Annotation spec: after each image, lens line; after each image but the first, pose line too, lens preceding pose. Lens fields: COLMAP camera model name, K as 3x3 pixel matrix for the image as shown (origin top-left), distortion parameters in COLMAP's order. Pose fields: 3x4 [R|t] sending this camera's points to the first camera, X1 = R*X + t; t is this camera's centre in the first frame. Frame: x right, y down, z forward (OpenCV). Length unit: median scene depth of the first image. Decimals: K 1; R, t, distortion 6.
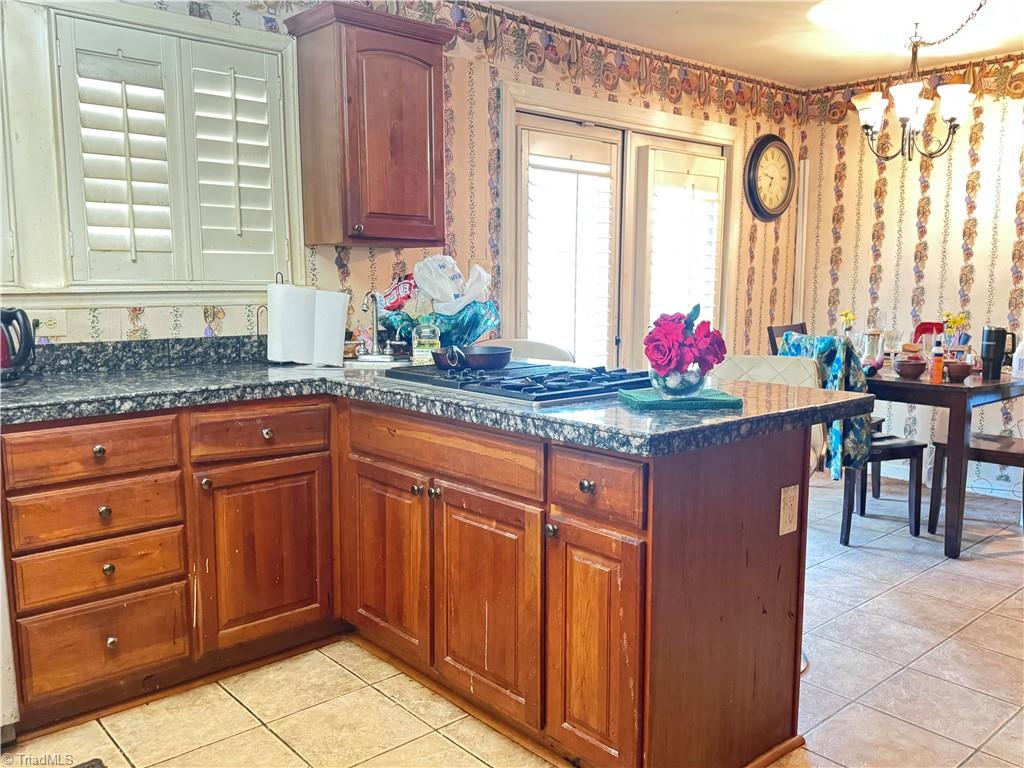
lens RADIAL K [[849.5, 0, 518.0], [0, 849.5, 384.9], [0, 0, 1]] dist [0.075956, -0.088461]
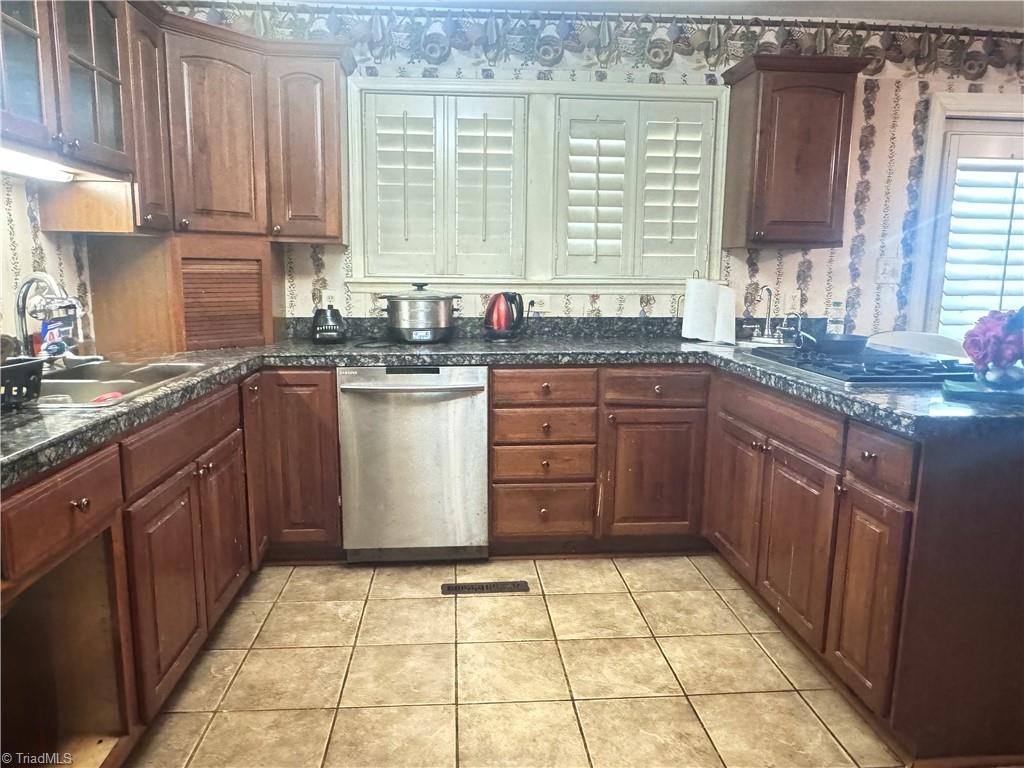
lens RADIAL K [[716.1, 0, 512.1], [0, 716.1, 382.9], [0, 0, 1]] dist [0.002302, -0.007569]
pose [[0.799844, 0.098612, -0.592052, 0.198229], [-0.082414, 0.995112, 0.054406, 0.004579], [0.594523, 0.005277, 0.804061, -0.056103]]
